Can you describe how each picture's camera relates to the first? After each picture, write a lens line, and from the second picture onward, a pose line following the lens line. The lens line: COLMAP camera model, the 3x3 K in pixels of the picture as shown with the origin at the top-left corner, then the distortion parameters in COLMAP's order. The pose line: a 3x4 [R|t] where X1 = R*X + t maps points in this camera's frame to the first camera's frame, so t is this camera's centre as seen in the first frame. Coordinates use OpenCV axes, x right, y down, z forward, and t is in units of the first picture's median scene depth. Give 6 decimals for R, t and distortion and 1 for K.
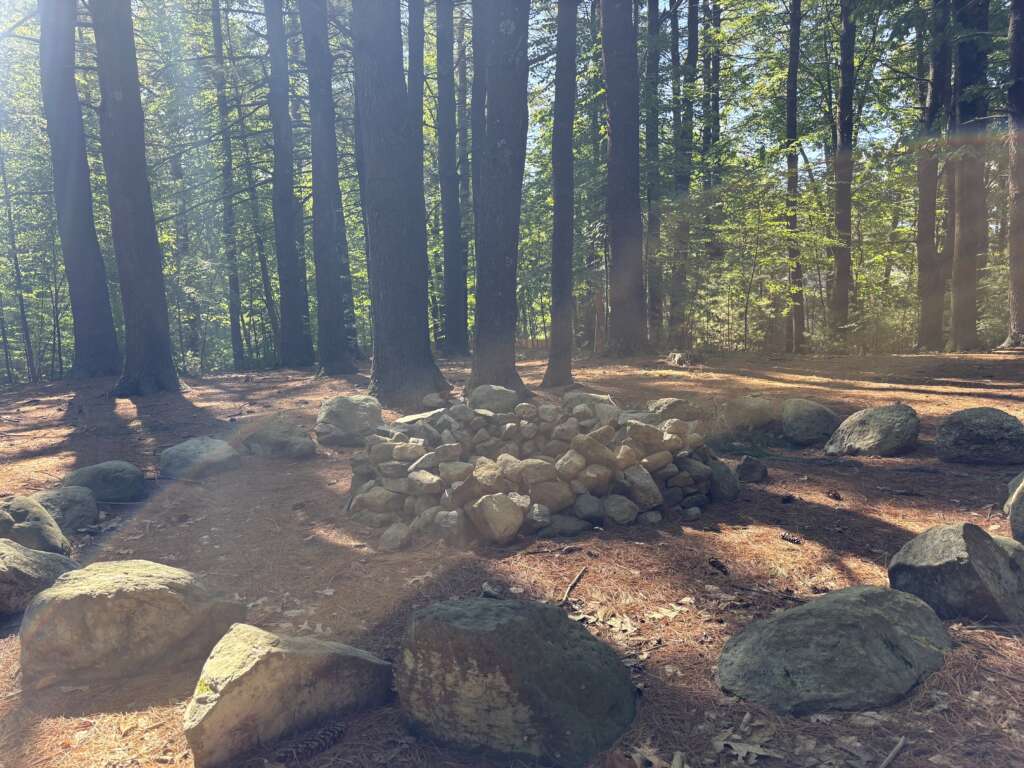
lens RADIAL K [[792.4, 0, 512.9], [0, 792.4, 407.5], [0, 0, 1]] dist [0.051635, -0.069820]
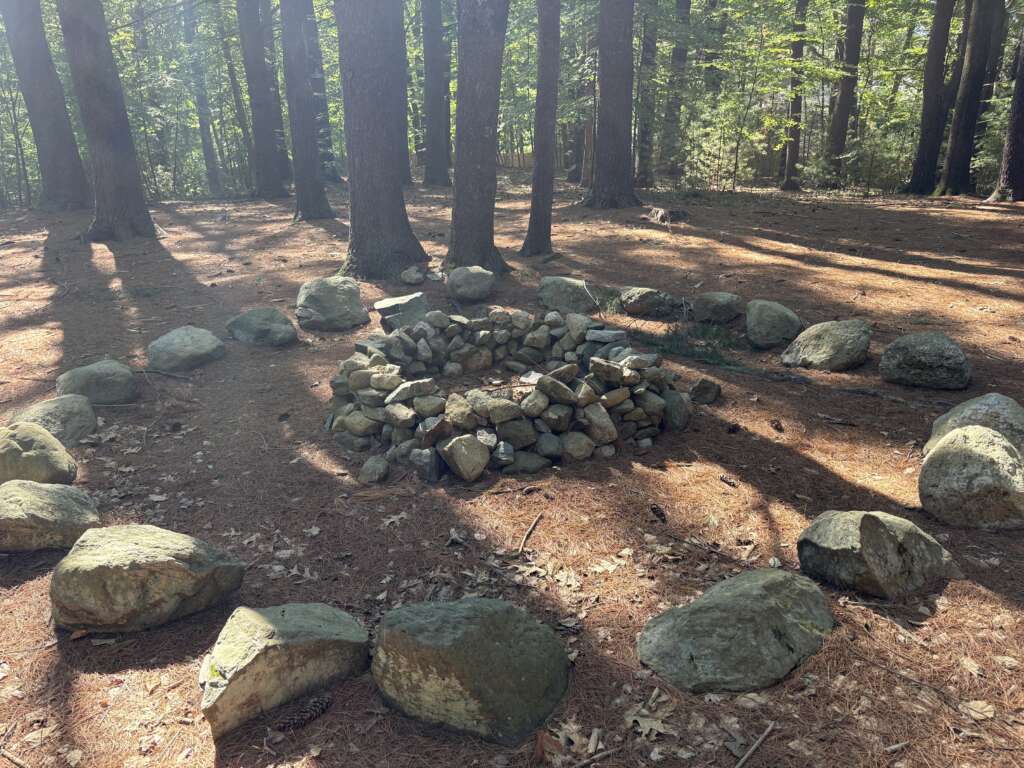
lens RADIAL K [[792.4, 0, 512.9], [0, 792.4, 407.5], [0, 0, 1]] dist [0.051635, -0.069820]
pose [[0.999596, 0.018708, 0.021415, 0.020187], [-0.023419, 0.968774, 0.246838, -0.195122], [-0.016129, -0.247240, 0.968820, -0.051533]]
